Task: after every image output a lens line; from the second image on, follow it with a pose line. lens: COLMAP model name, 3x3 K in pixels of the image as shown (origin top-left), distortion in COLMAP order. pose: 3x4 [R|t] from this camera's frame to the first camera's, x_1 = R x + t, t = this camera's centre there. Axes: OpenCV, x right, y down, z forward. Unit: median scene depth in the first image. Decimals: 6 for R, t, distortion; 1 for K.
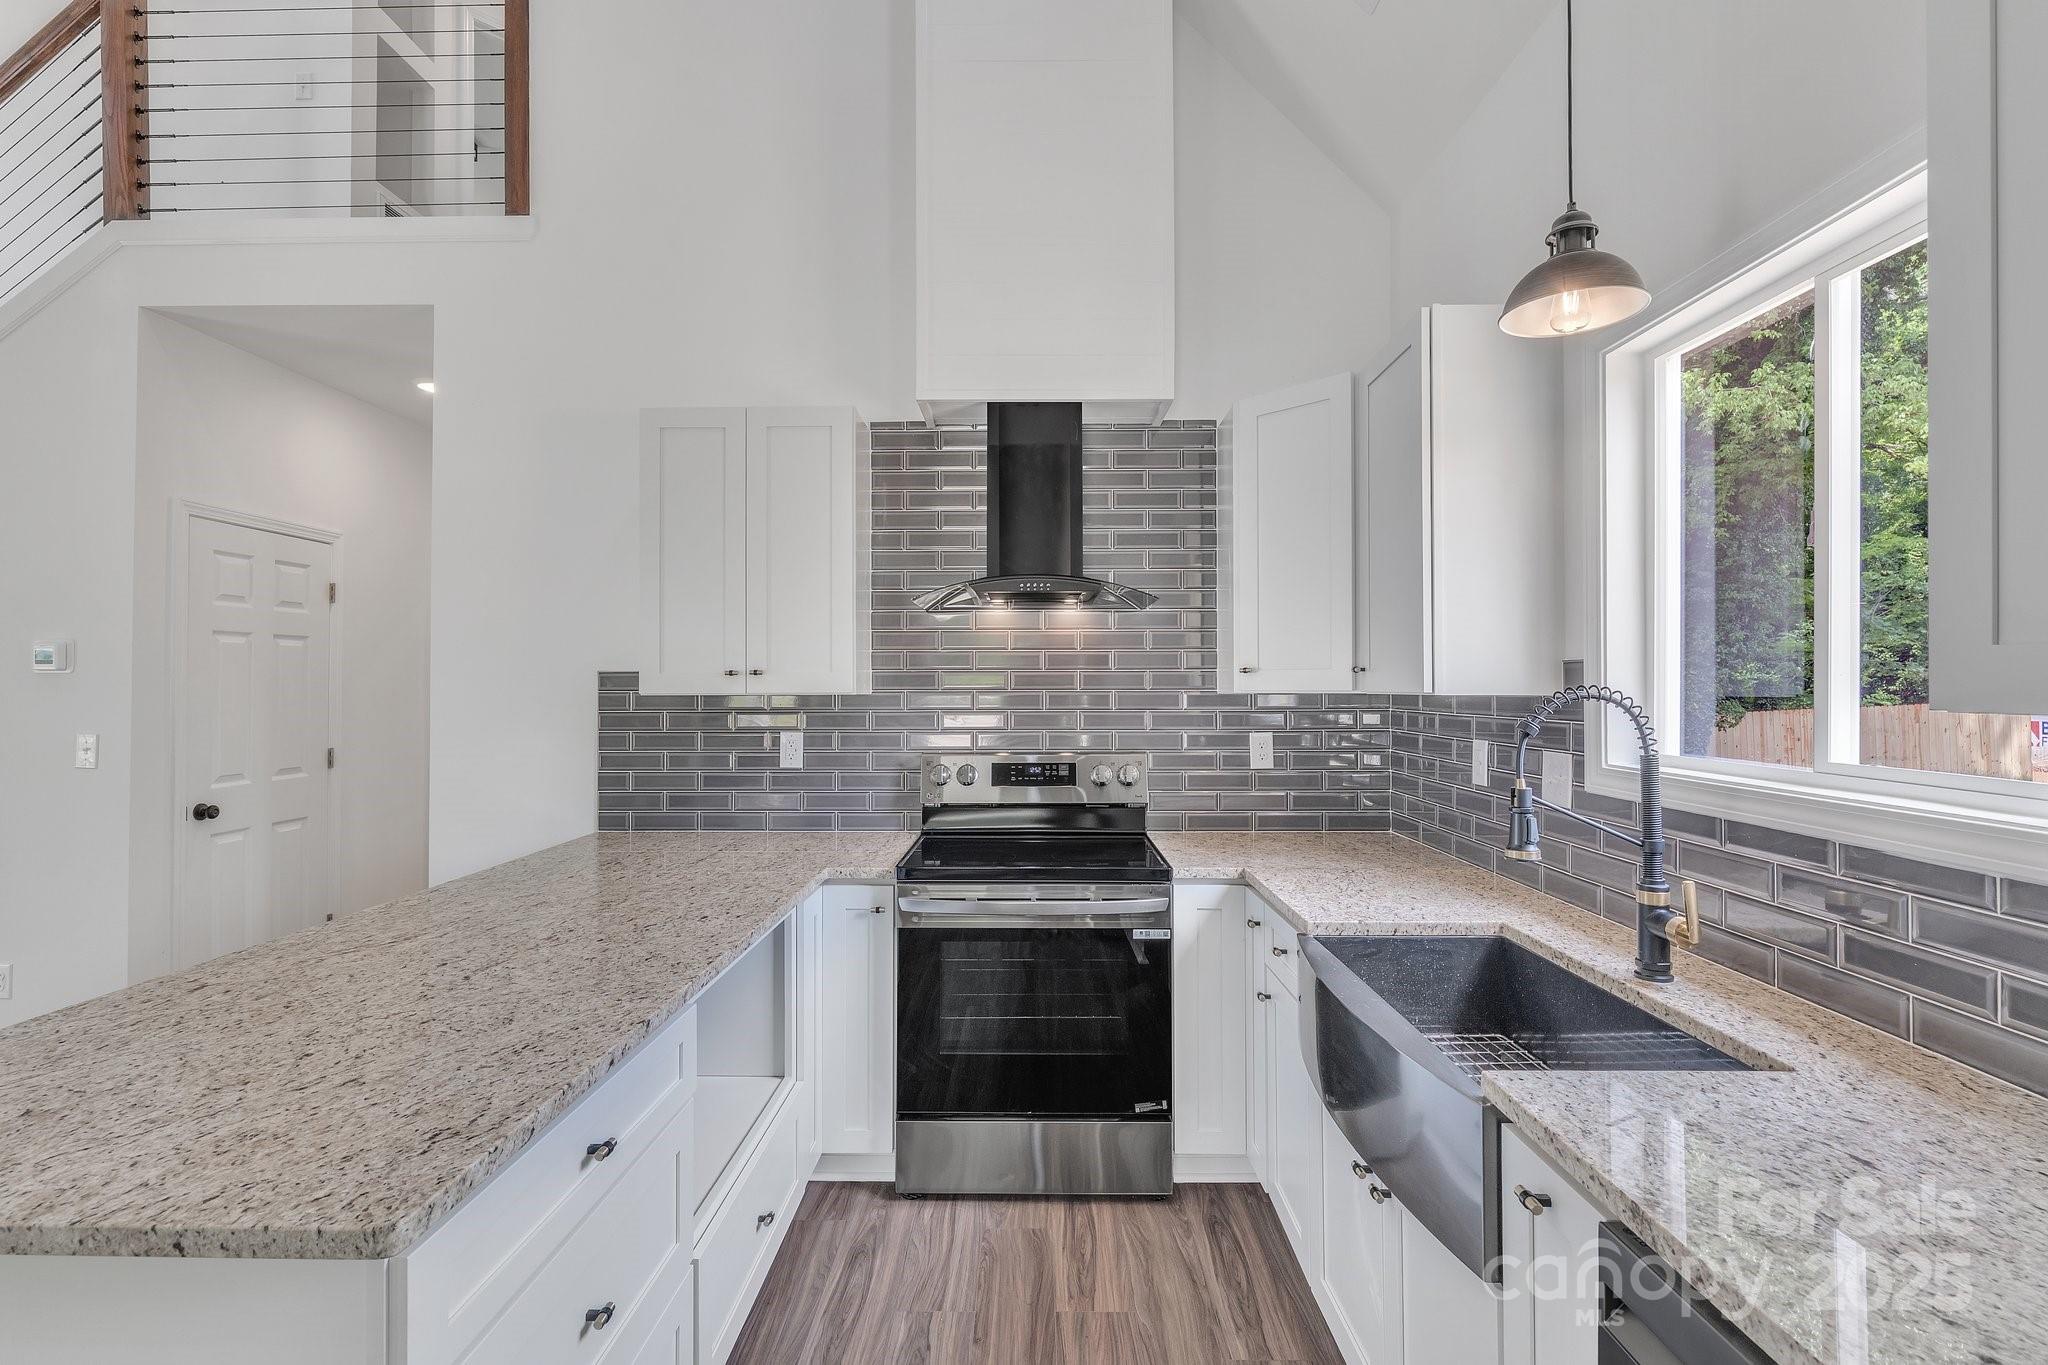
lens RADIAL K [[948.2, 0, 1015.2], [0, 948.2, 674.5], [0, 0, 1]] dist [0.001437, -0.000093]
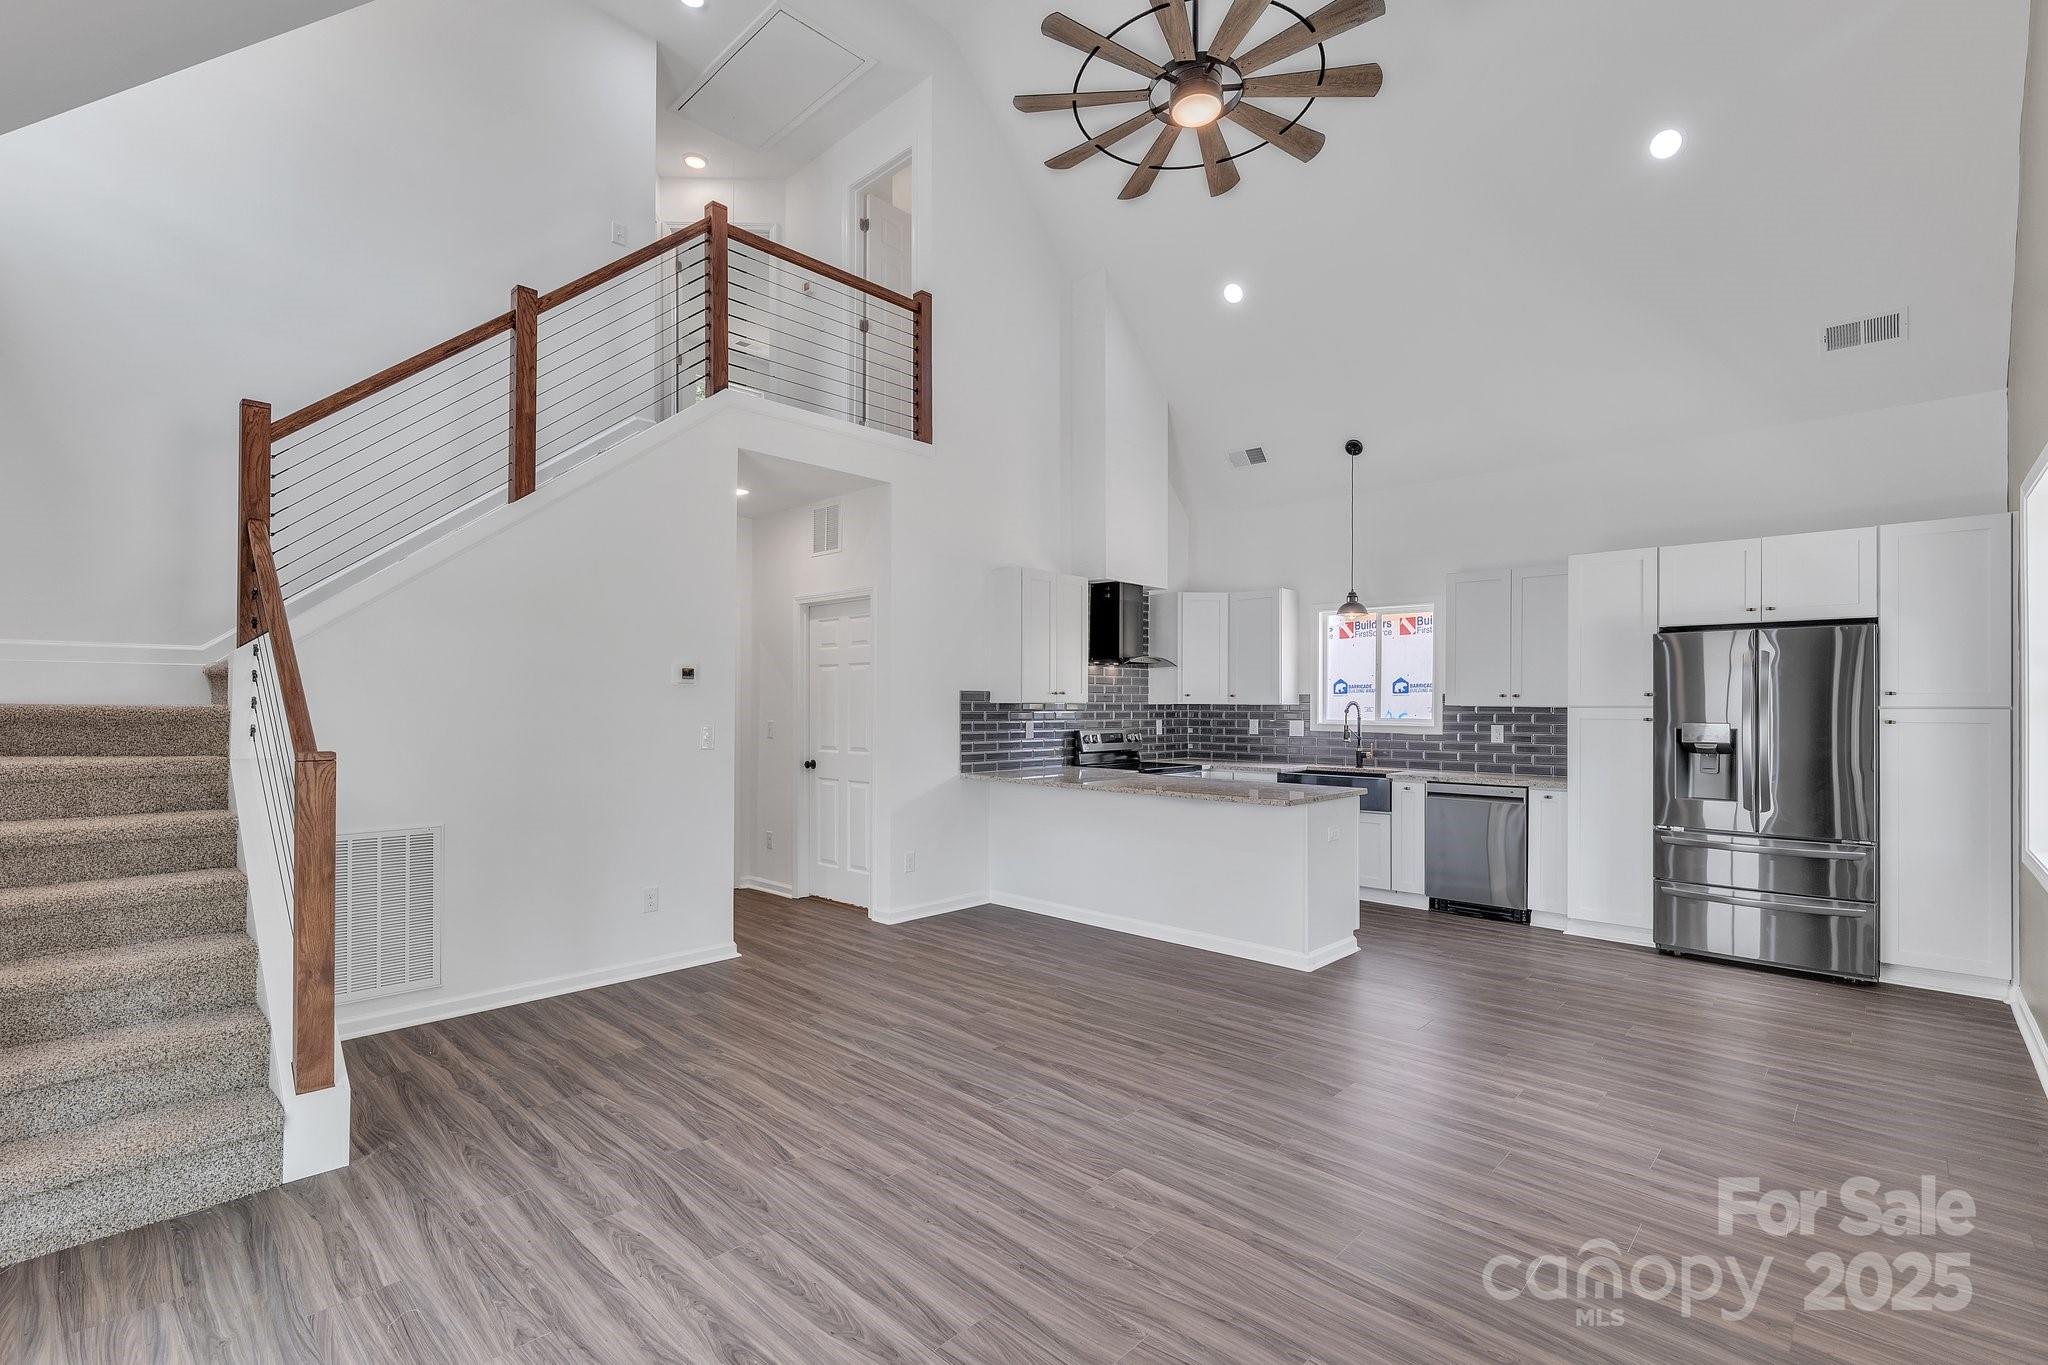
lens RADIAL K [[917.9, 0, 1018.6], [0, 917.9, 702.1], [0, 0, 1]] dist [-0.000149, -0.000154]
pose [[0.674771, 0.008097, 0.737983, -1.790862], [-0.014355, 0.999895, 0.002155, 0.014280], [-0.737888, -0.012048, 0.674816, -0.357316]]
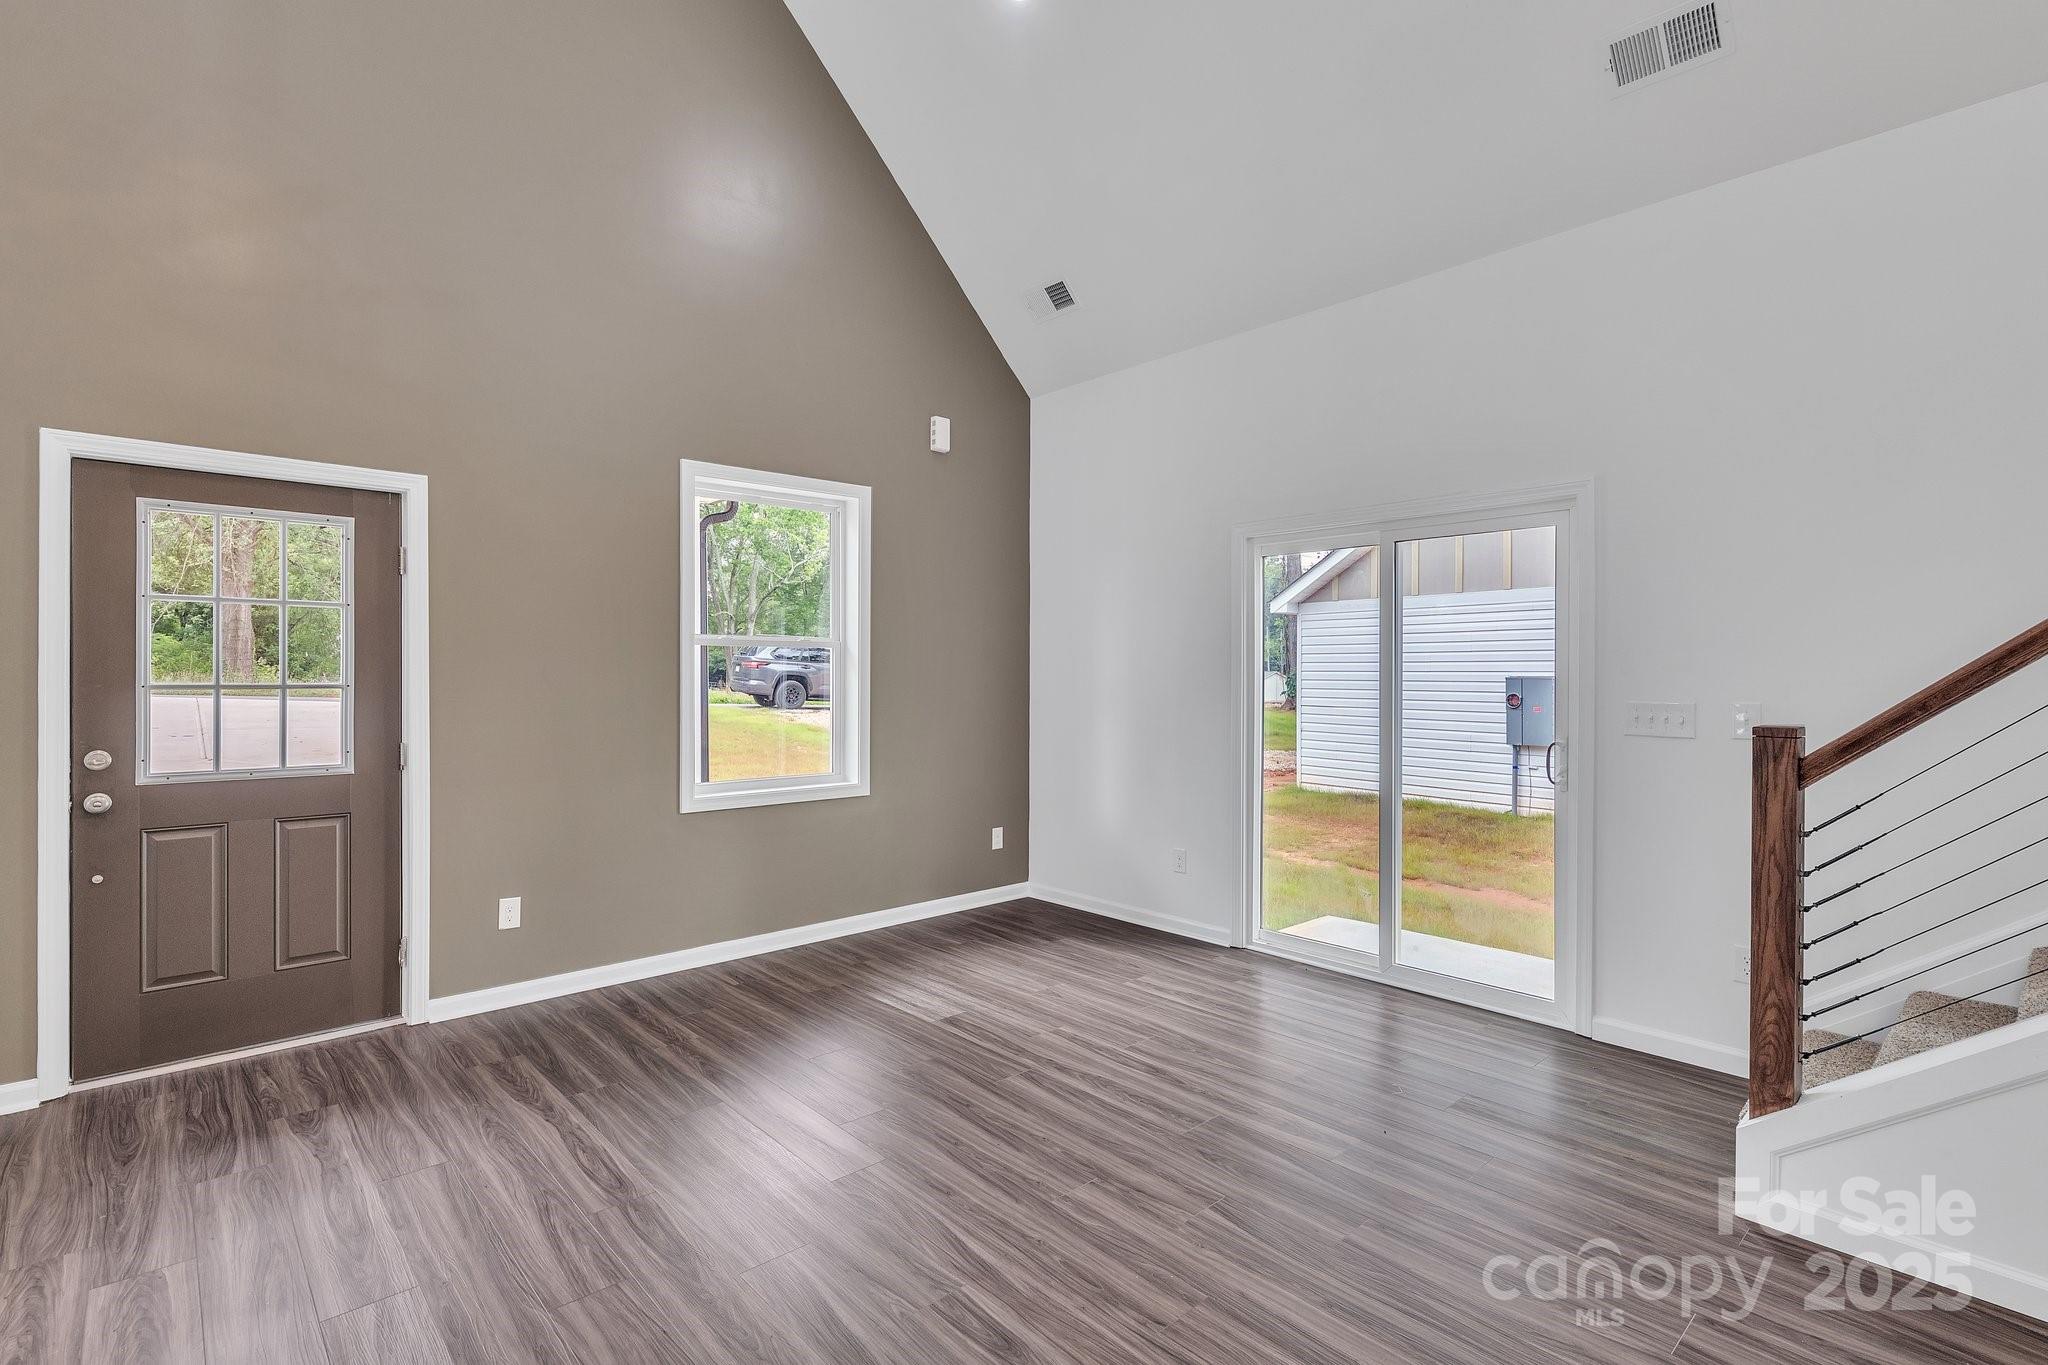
lens RADIAL K [[963.0, 0, 1020.3], [0, 963.0, 677.2], [0, 0, 1]] dist [0.000513, -0.000326]
pose [[-0.727540, 0.003855, -0.686054, -0.671889], [0.008899, 0.999953, -0.003819, 0.030360], [0.686007, -0.008884, -0.727541, 0.821465]]
